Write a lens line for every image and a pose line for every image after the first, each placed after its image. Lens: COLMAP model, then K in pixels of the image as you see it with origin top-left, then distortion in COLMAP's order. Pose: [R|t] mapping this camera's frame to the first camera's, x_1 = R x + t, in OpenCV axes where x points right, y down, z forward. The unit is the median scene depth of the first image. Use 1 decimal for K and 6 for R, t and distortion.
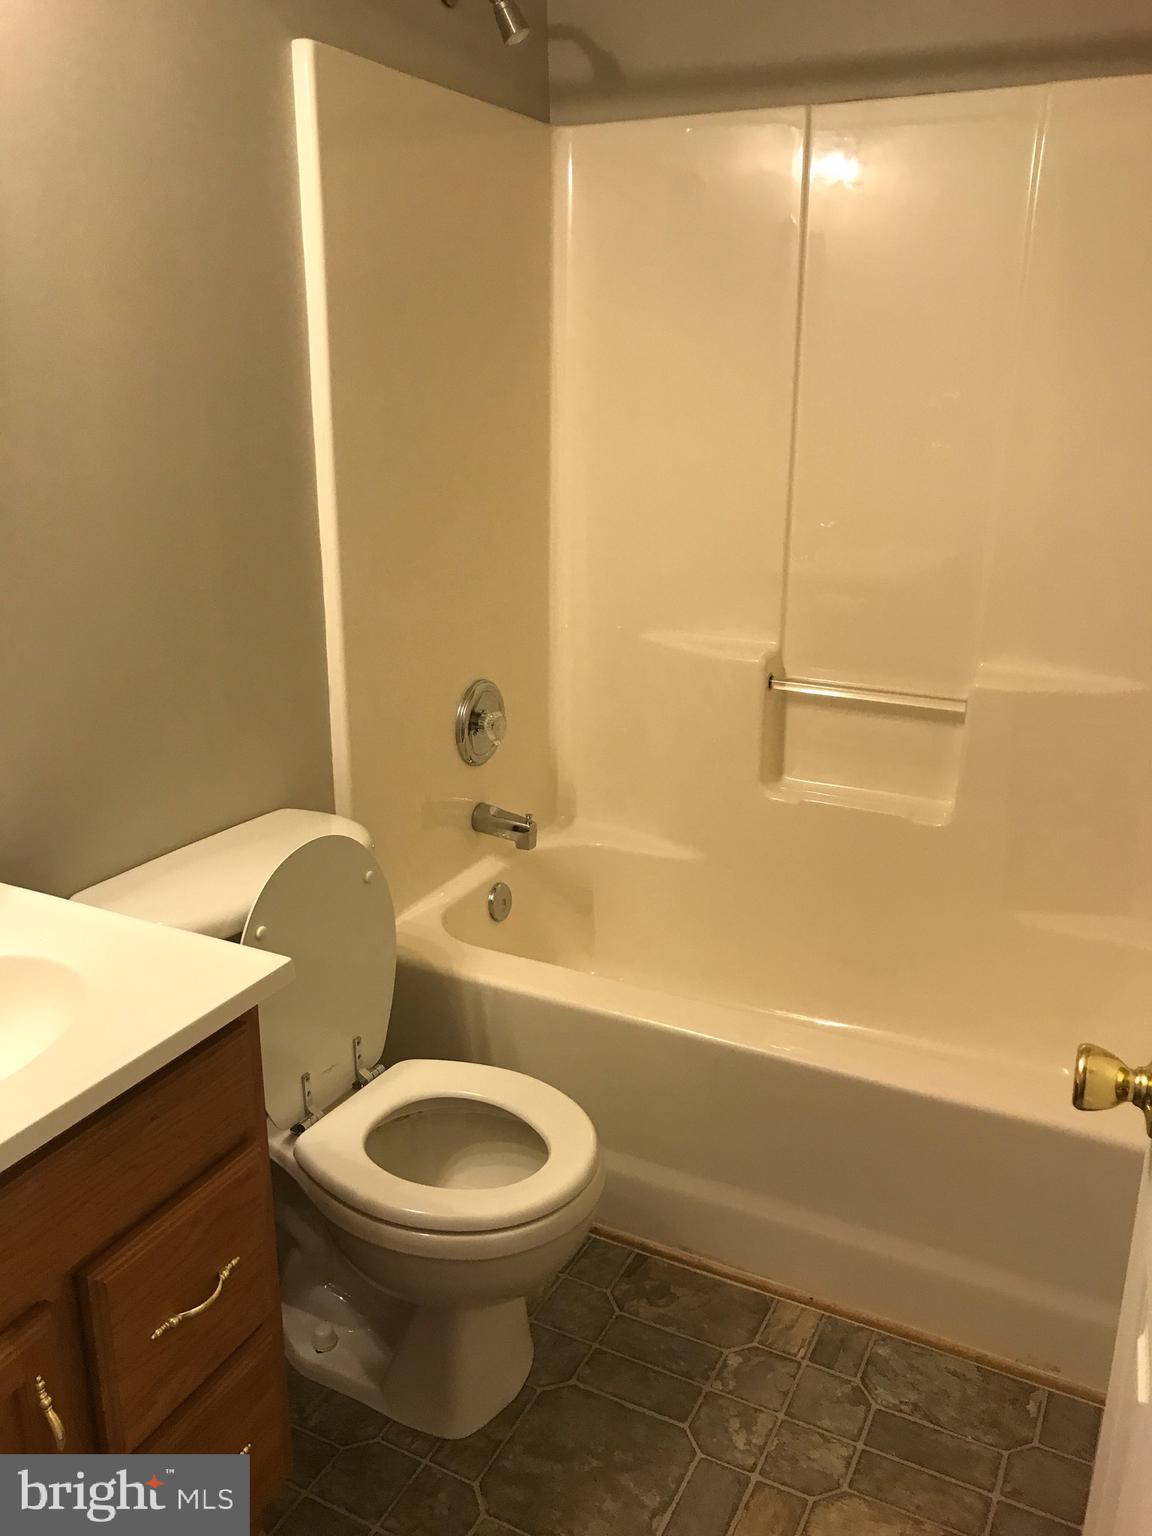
lens RADIAL K [[1259.3, 0, 574.6], [0, 1259.3, 760.6], [0, 0, 1]] dist [0.014297, -0.006704]
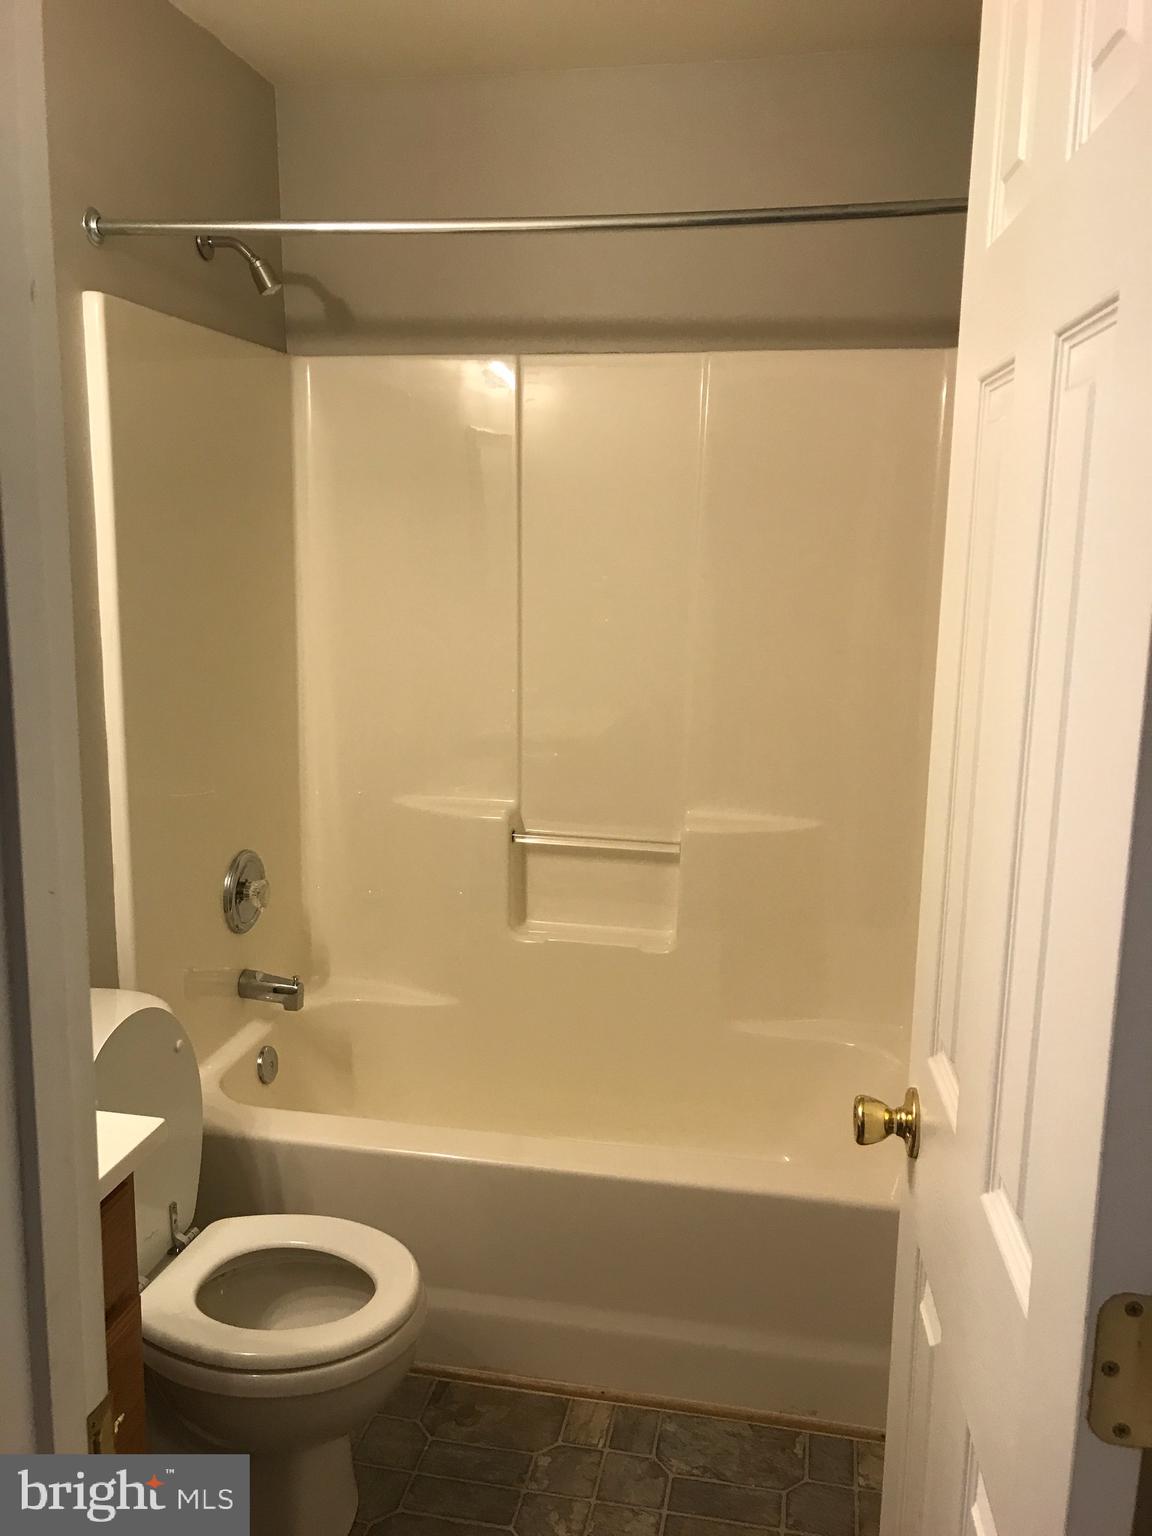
lens RADIAL K [[1259.3, 0, 580.0], [0, 1259.3, 768.7], [0, 0, 1]] dist [0.014297, -0.006704]
pose [[0.961289, -0.044384, 0.271945, -0.105204], [0.074912, 0.991864, -0.102923, -0.003172], [-0.265165, 0.119311, 0.956793, -0.114940]]
